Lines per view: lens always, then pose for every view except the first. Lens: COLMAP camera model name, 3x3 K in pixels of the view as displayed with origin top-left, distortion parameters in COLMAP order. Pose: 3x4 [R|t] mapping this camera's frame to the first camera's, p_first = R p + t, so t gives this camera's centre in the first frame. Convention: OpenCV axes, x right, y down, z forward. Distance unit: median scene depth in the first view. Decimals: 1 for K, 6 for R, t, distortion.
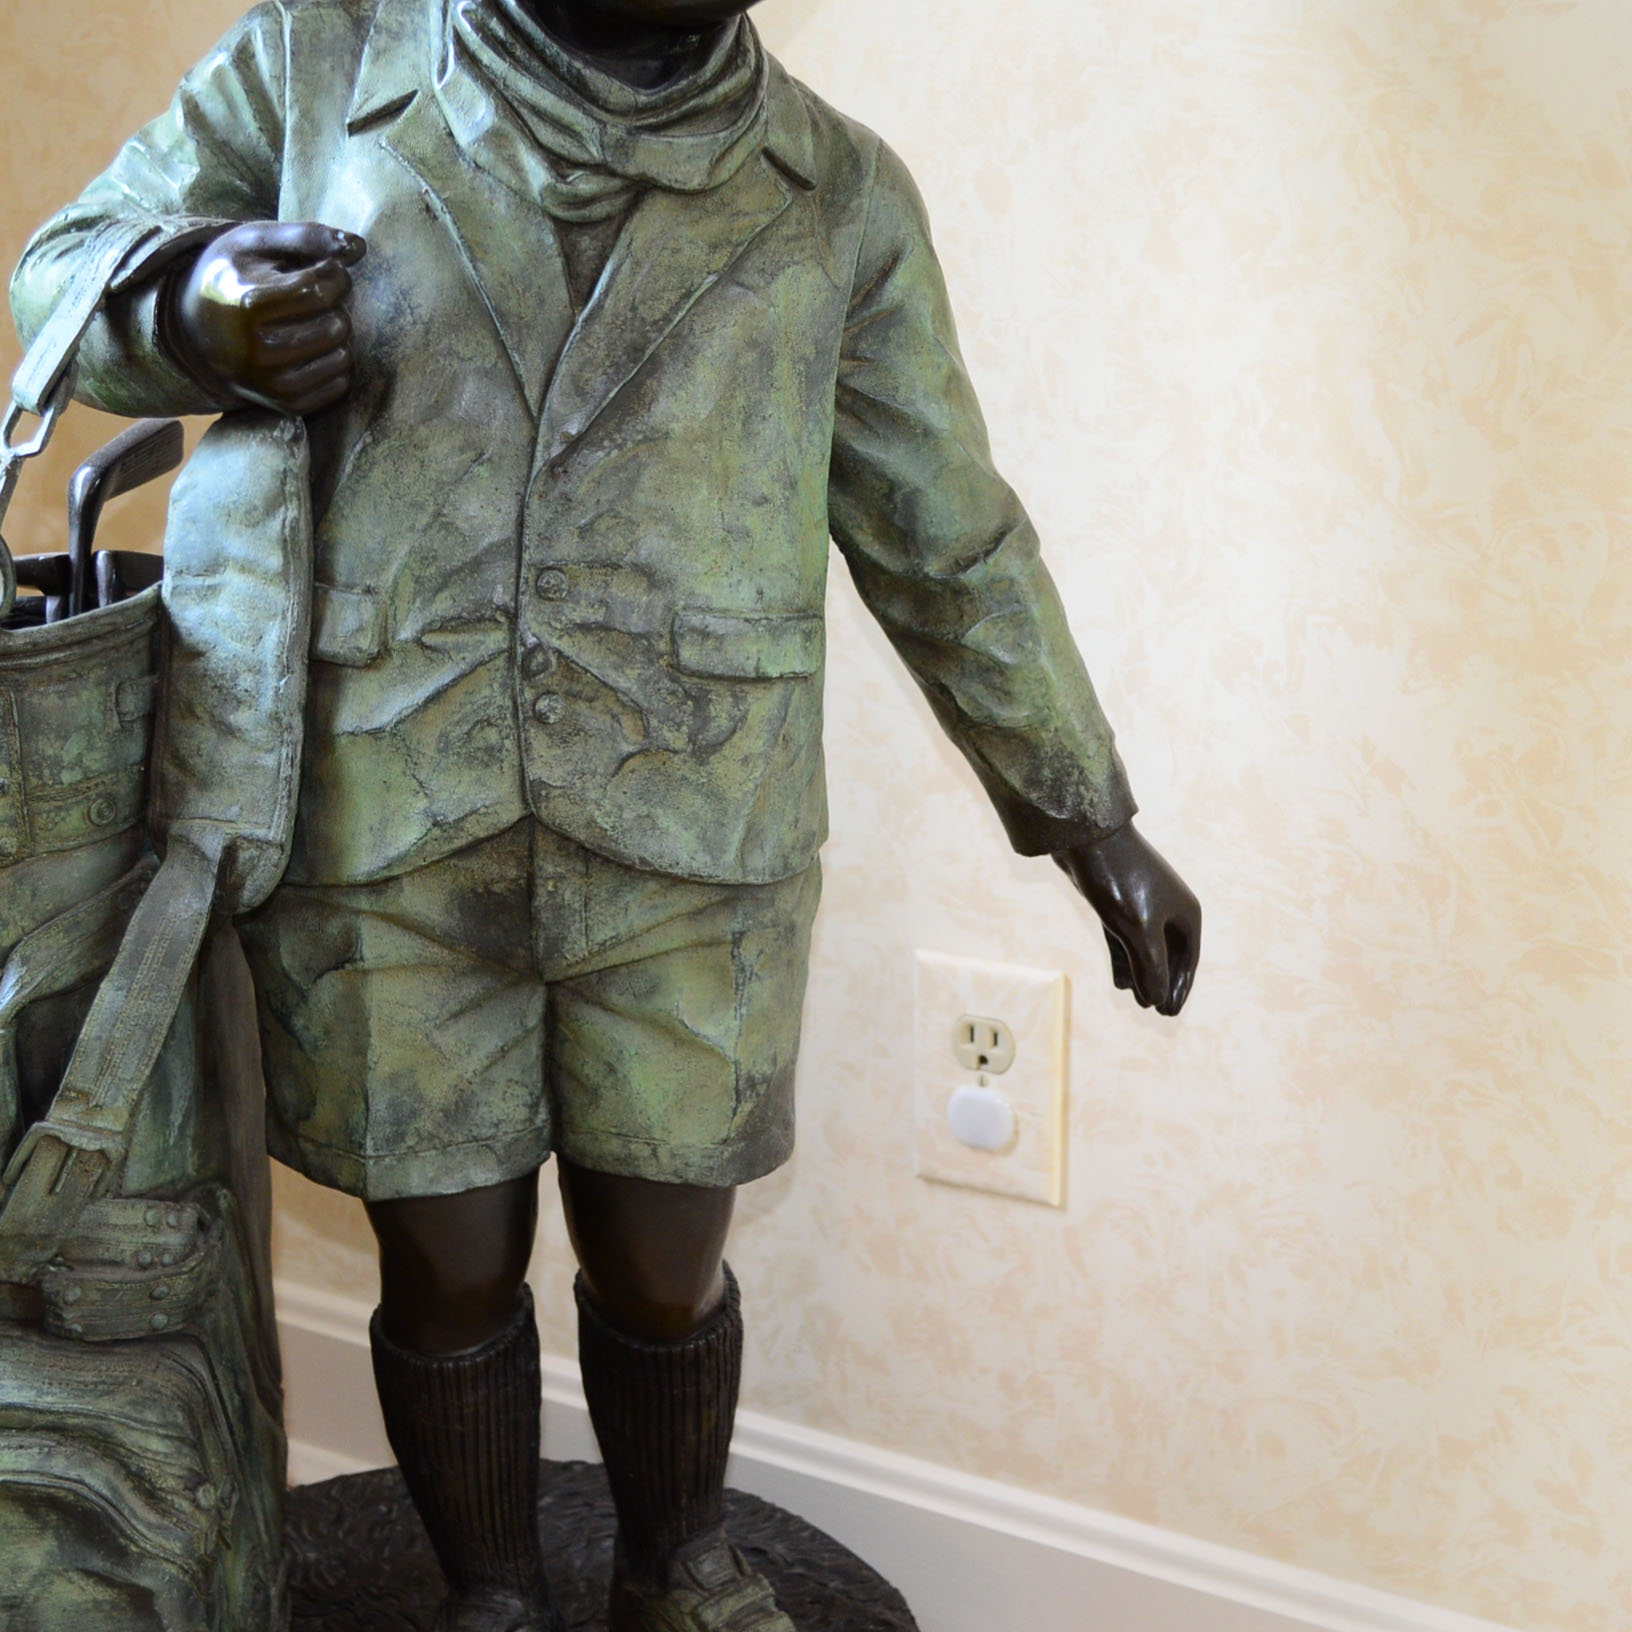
lens RADIAL K [[2639.6, 0, 827.5], [0, 2639.6, 821.3], [0, 0, 1]] dist [-0.014299, -0.020852]
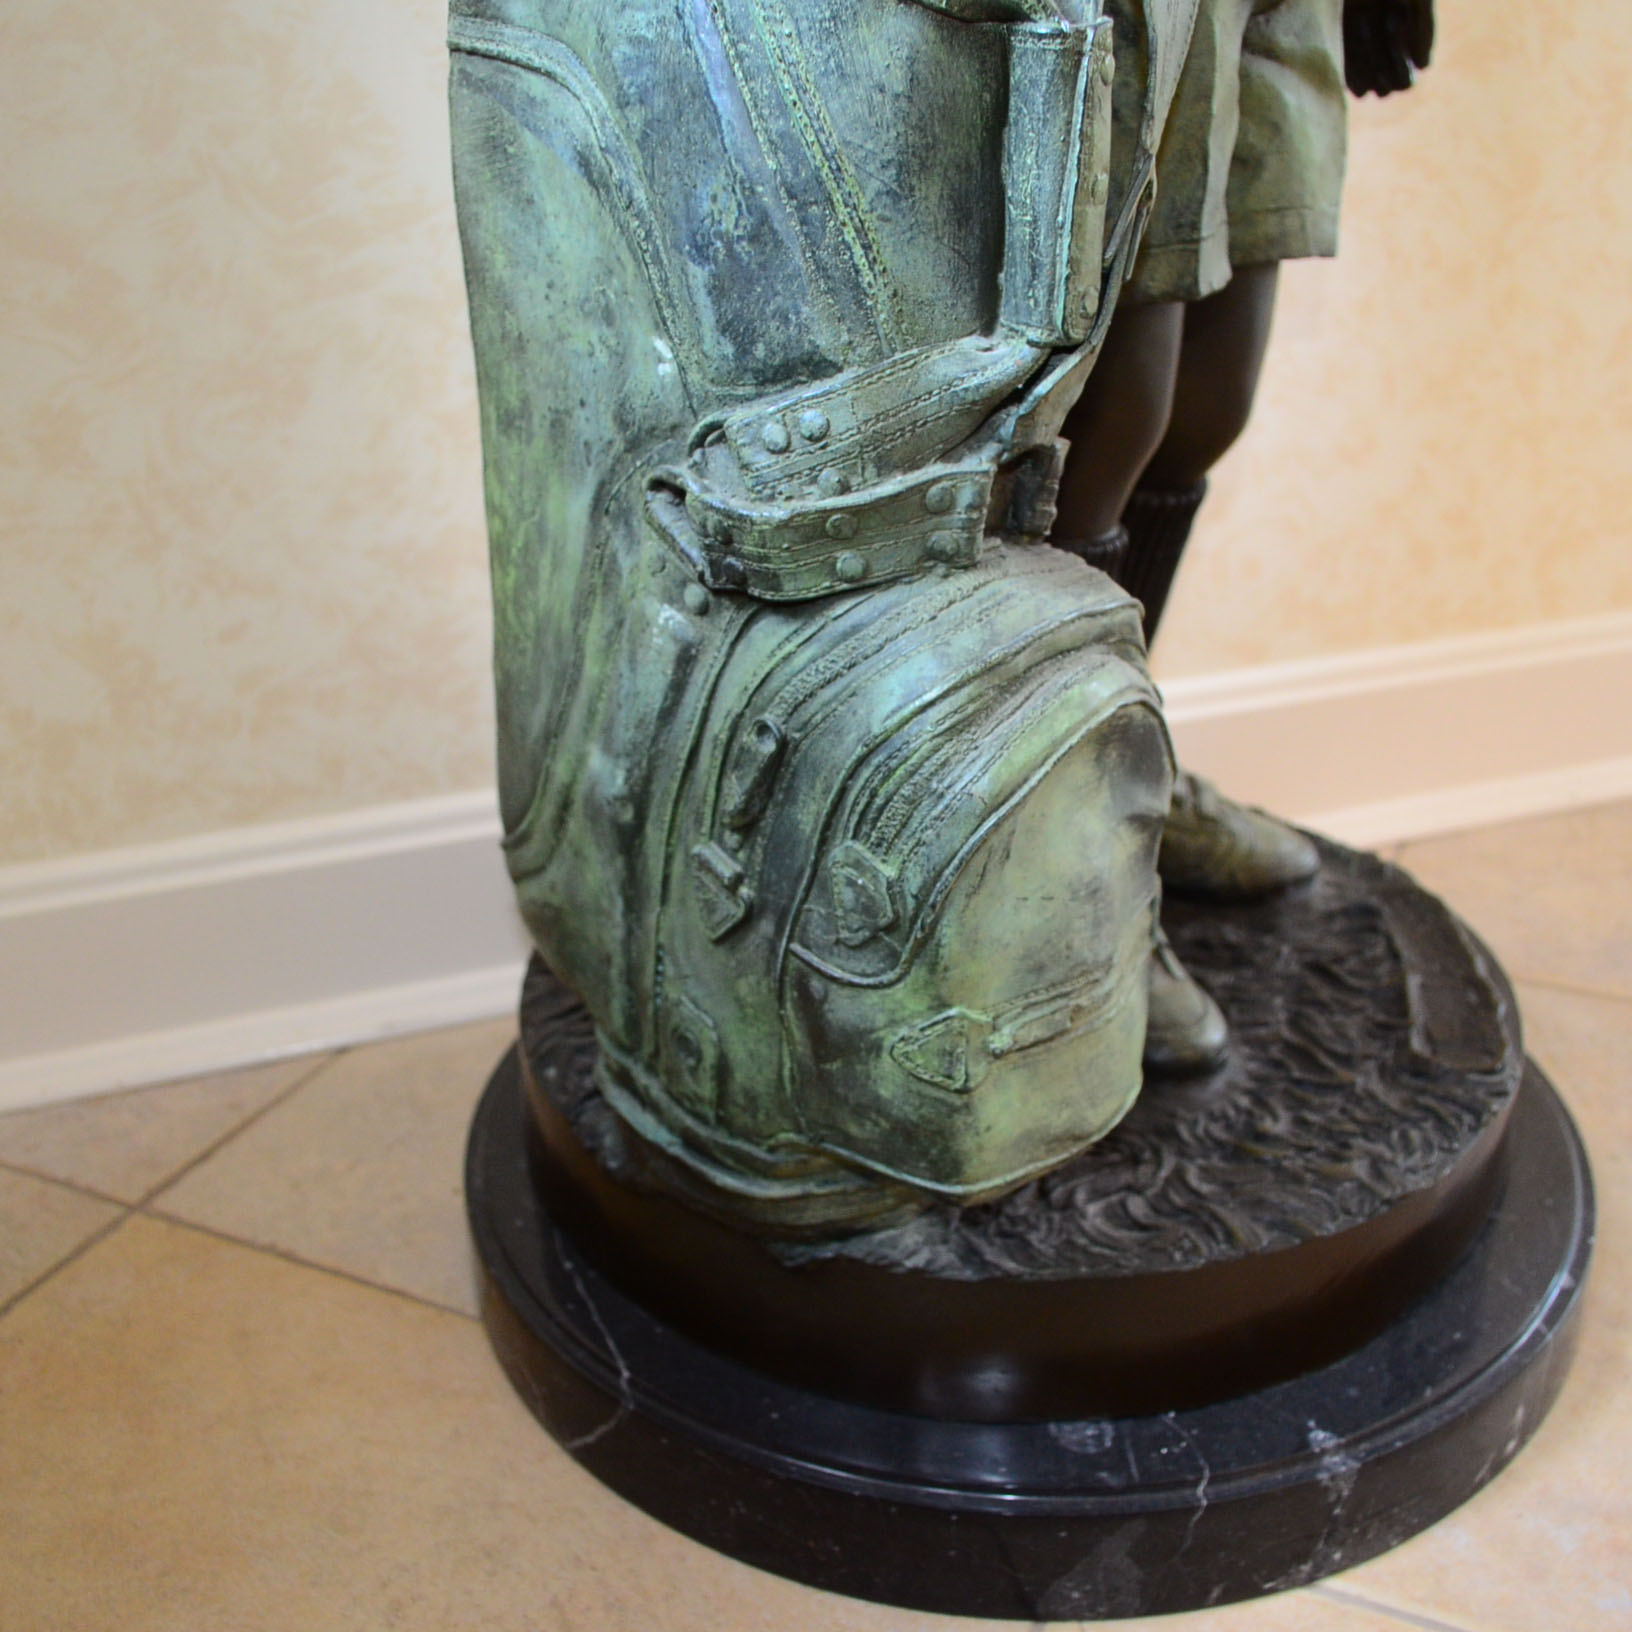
lens RADIAL K [[1876.4, 0, 830.8], [0, 1876.4, 823.7], [0, 0, 1]] dist [-0.004827, -0.021011]
pose [[0.671081, -0.331135, 0.663325, -0.743115], [0.249444, 0.943397, 0.218588, 0.150715], [-0.698160, 0.018772, 0.715695, 0.698685]]
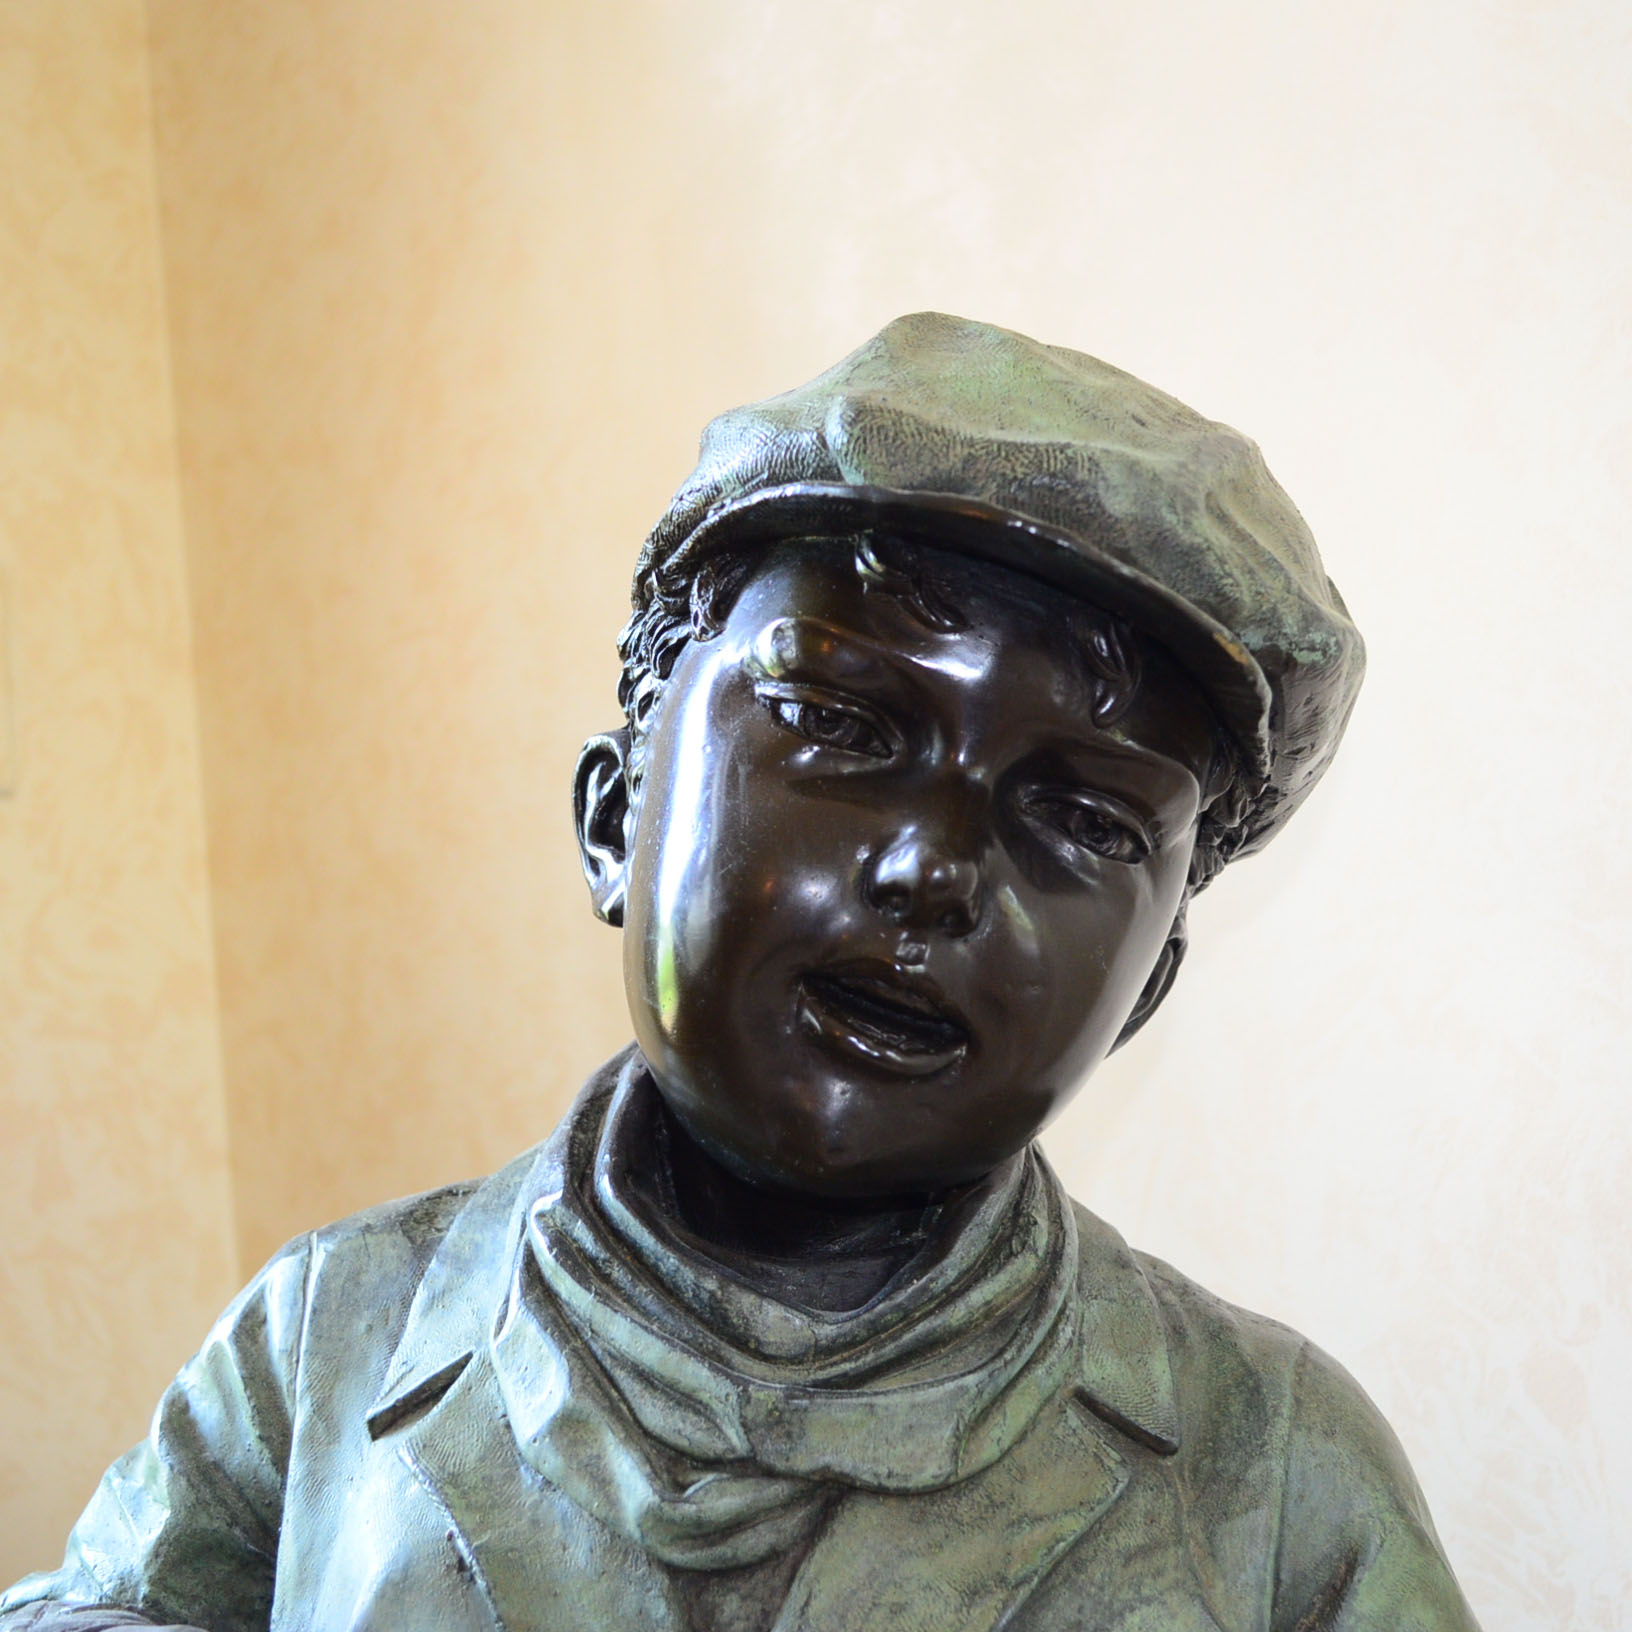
lens RADIAL K [[2271.0, 0, 839.7], [0, 2271.0, 821.4], [0, 0, 1]] dist [-0.024402, -0.003648]
pose [[0.955326, -0.159667, -0.248713, 0.067730], [0.031369, 0.891540, -0.451854, -0.147815], [0.293883, 0.423866, 0.856721, 0.524973]]
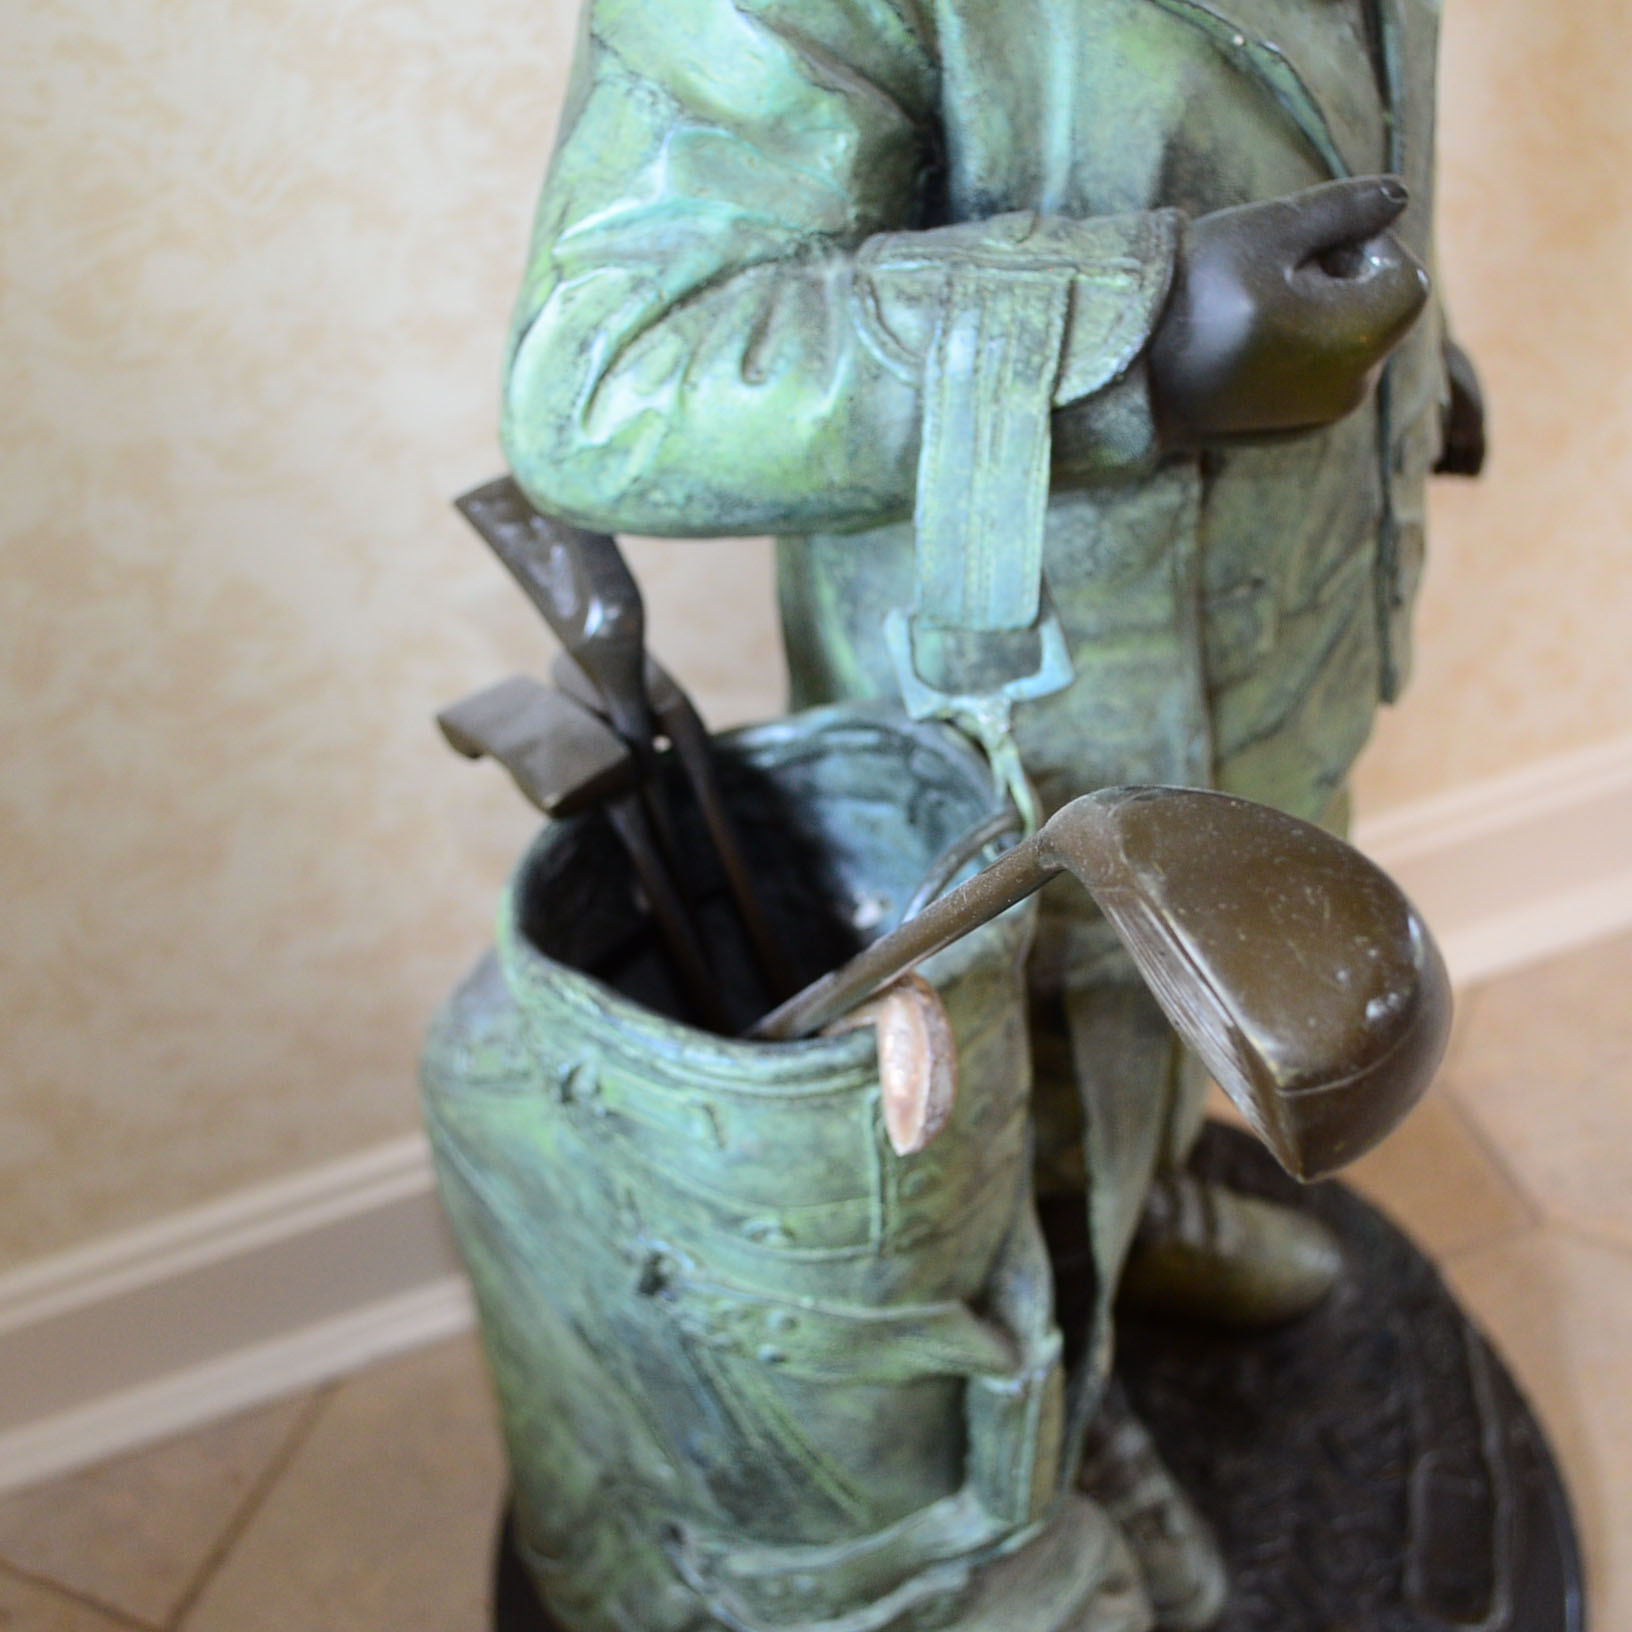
lens RADIAL K [[2639.6, 0, 827.5], [0, 2639.6, 821.3], [0, 0, 1]] dist [-0.014299, -0.020852]
pose [[0.650709, -0.566389, 0.505749, -0.643907], [0.297363, 0.802928, 0.516606, -0.437893], [-0.698680, -0.185769, 0.690895, 0.548671]]
